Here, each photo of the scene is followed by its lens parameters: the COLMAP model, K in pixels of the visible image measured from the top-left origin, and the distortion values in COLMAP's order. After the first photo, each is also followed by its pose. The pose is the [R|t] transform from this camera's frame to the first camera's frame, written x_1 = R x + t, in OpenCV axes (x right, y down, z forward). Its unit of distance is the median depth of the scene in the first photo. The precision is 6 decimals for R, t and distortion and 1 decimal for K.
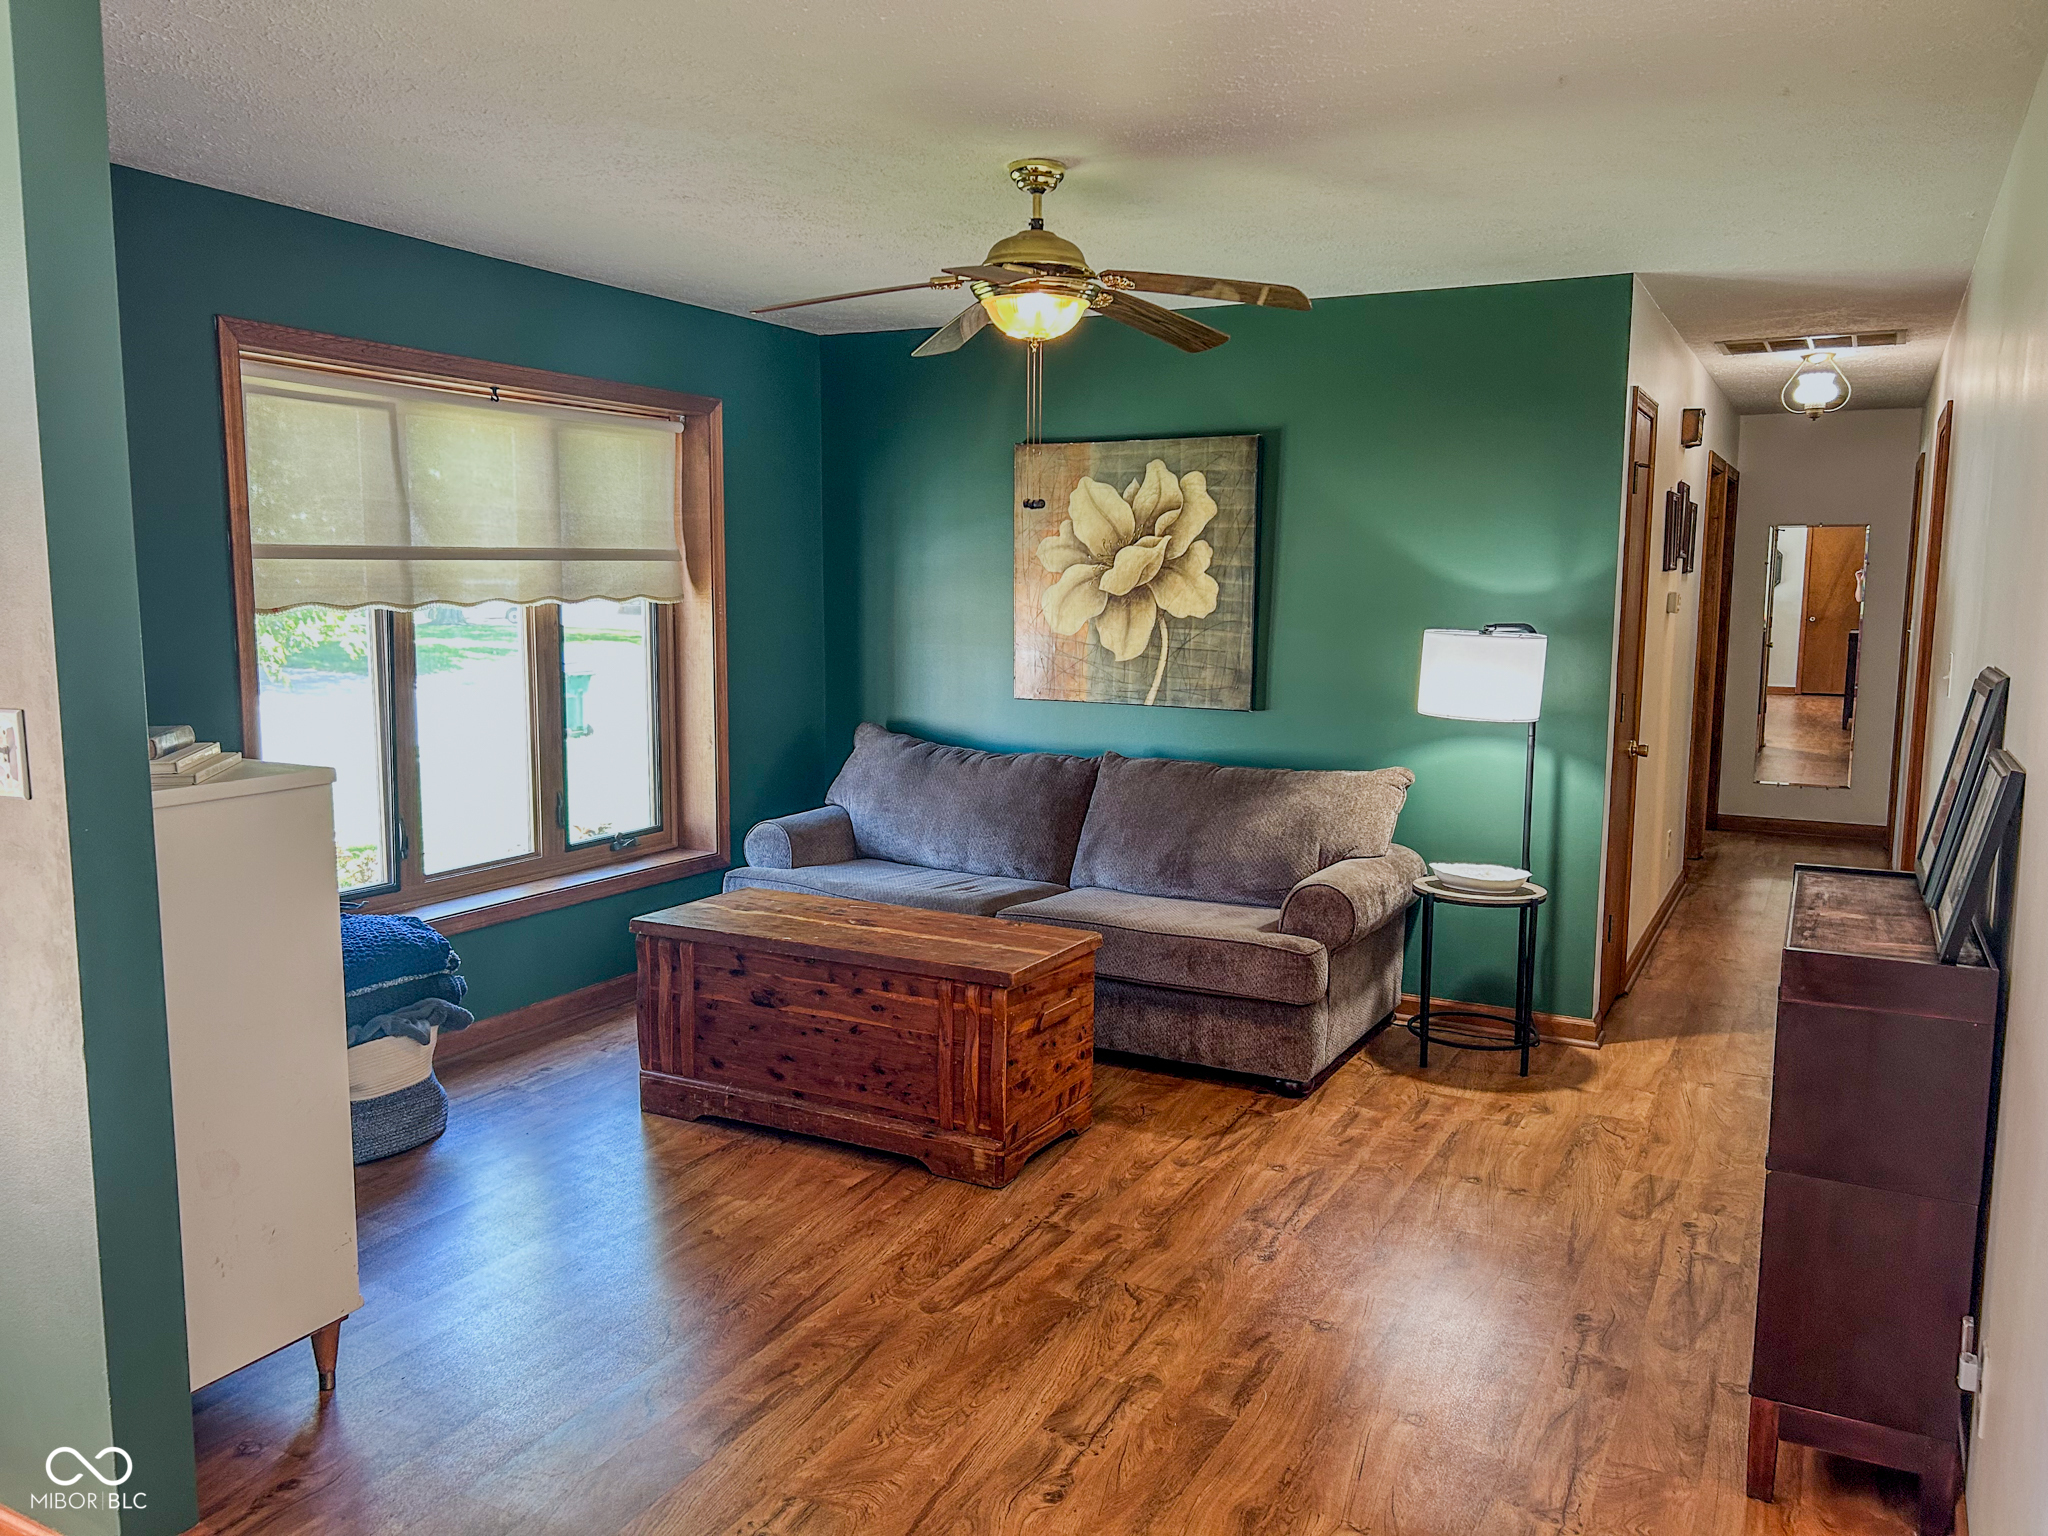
lens RADIAL K [[1538.2, 0, 1027.3], [0, 1538.2, 753.7], [0, 0, 1]] dist [0.049699, -0.070358]
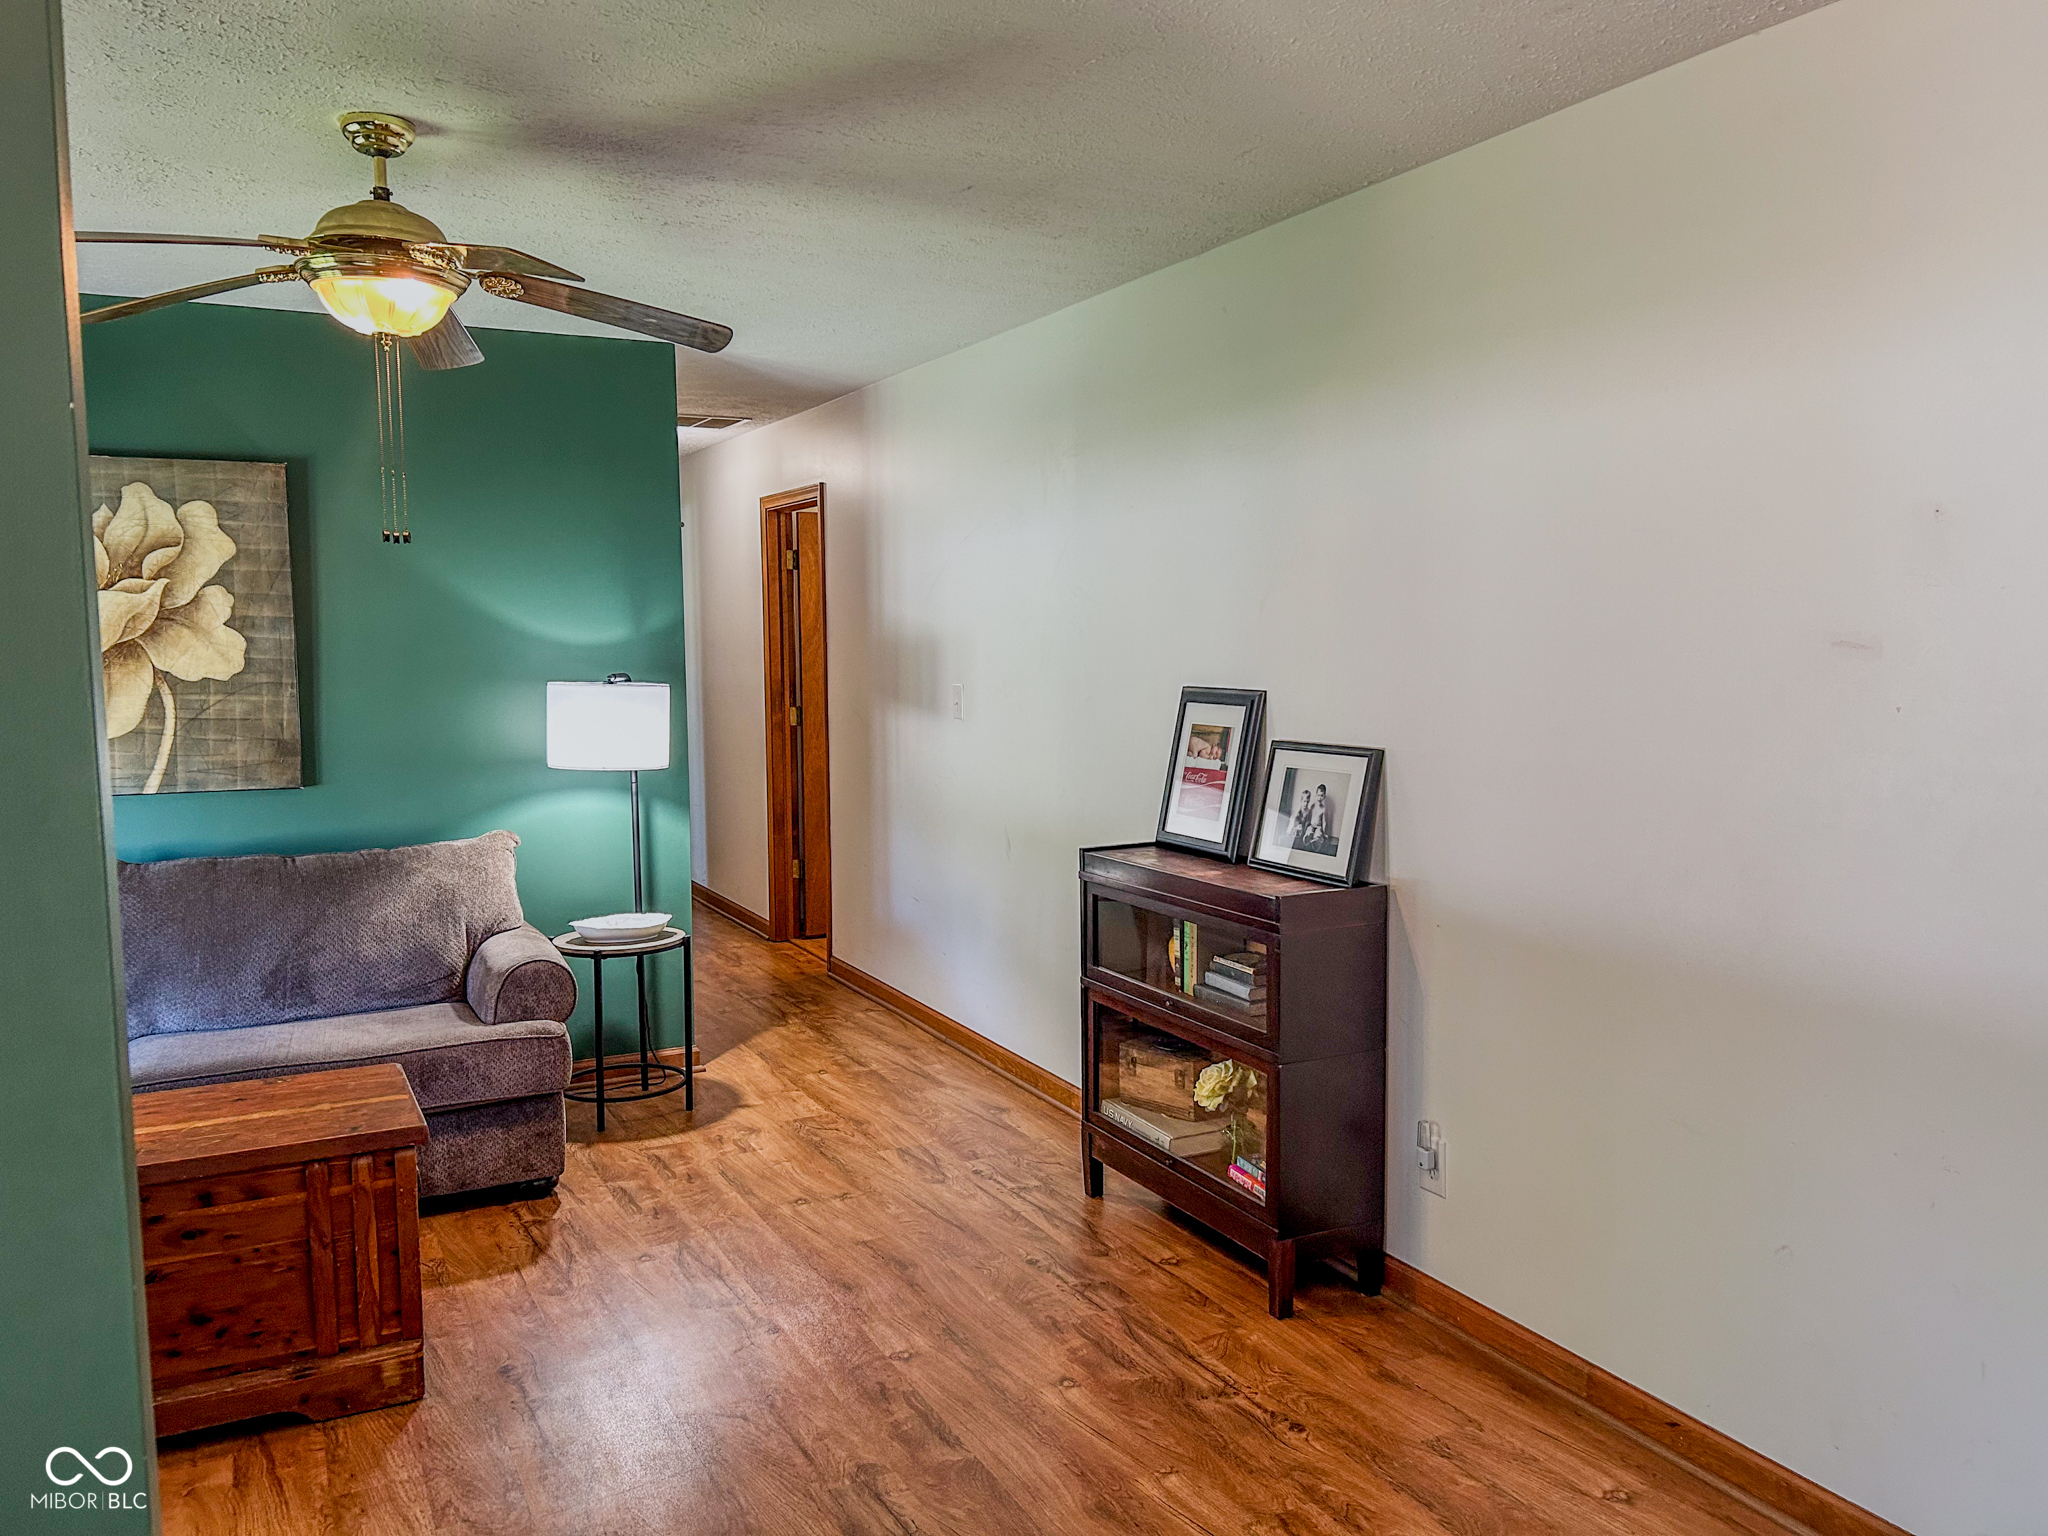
lens RADIAL K [[1539.5, 0, 1026.6], [0, 1539.5, 774.4], [0, 0, 1]] dist [0.044012, -0.071520]
pose [[0.558160, -0.087655, 0.825091, -0.423087], [0.103822, 0.993967, 0.035361, -0.029858], [-0.823212, 0.065925, 0.563893, 0.242921]]
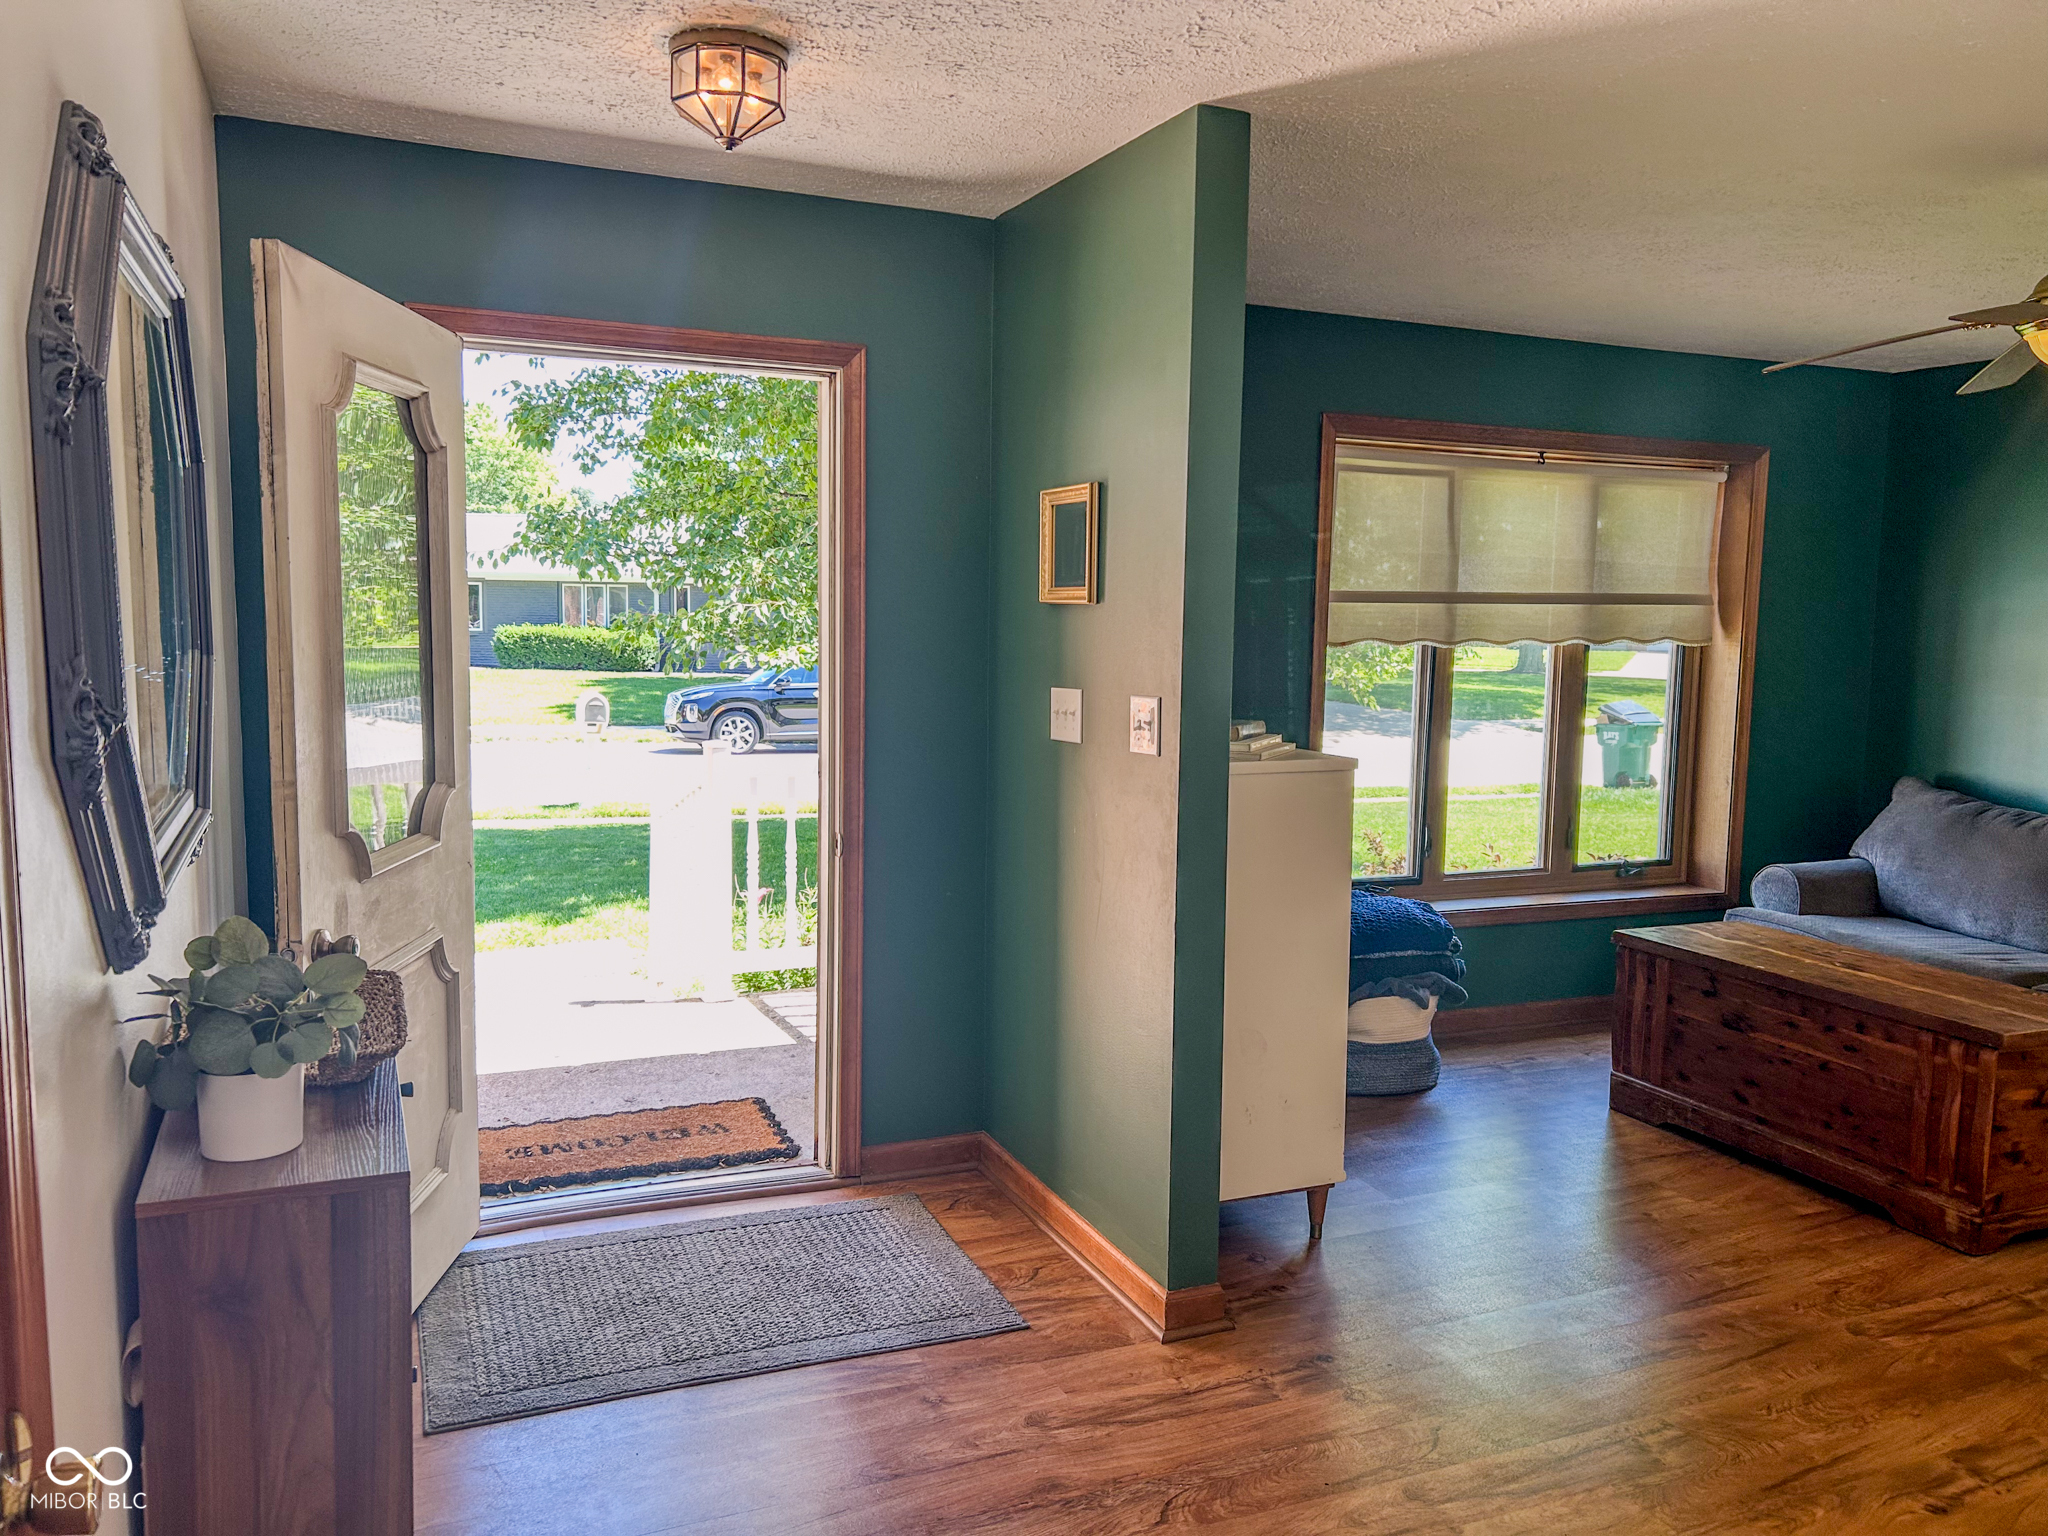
lens RADIAL K [[1548.1, 0, 1024.0], [0, 1548.1, 768.0], [0, 0, 1]] dist [0.039974, -0.001886]
pose [[0.781330, 0.071620, -0.619995, 0.094892], [-0.085198, 0.996334, 0.007725, 0.019365], [0.618276, 0.046787, 0.784568, -0.132281]]
